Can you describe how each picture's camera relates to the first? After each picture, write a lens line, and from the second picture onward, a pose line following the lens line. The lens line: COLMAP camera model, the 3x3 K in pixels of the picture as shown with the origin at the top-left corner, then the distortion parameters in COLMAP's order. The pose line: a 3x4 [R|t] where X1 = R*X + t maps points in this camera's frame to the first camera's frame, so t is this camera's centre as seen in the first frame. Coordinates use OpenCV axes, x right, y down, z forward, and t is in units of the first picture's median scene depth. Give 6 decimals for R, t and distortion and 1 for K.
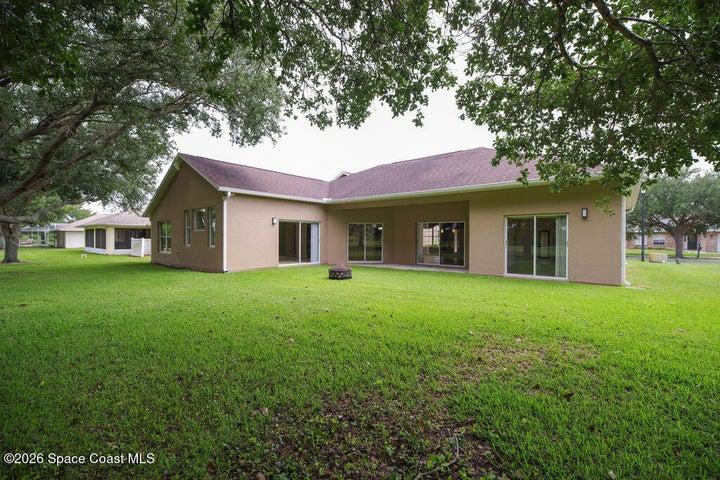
lens RADIAL K [[316.1, 0, 360.0], [0, 316.1, 240.0], [0, 0, 1]] dist [-0.010656, -0.000446]
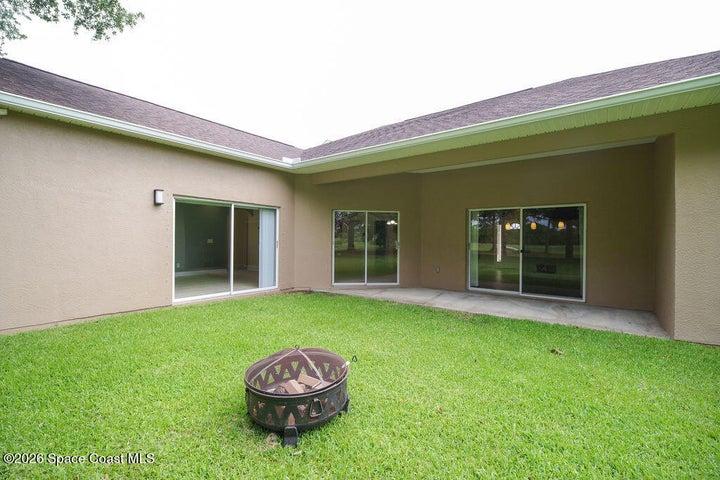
lens RADIAL K [[316.1, 0, 360.0], [0, 316.1, 240.0], [0, 0, 1]] dist [-0.010656, -0.000446]
pose [[0.999057, 0.002217, 0.043353, -0.019844], [-0.002005, 0.999986, -0.004933, -0.001859], [-0.043363, 0.004841, 0.999048, 0.552467]]
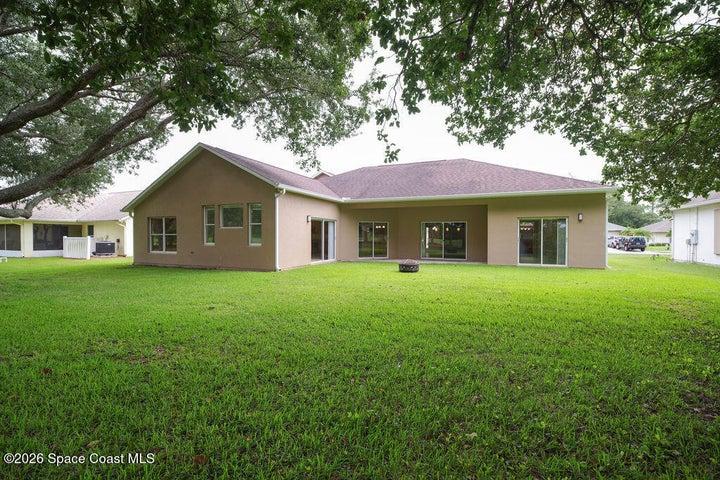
lens RADIAL K [[316.1, 0, 360.0], [0, 316.1, 240.0], [0, 0, 1]] dist [-0.010656, -0.000446]
pose [[0.954566, -0.006014, 0.297939, -0.406938], [0.003917, 0.999963, 0.007636, 0.000109], [-0.297974, -0.006121, 0.954554, -0.013627]]
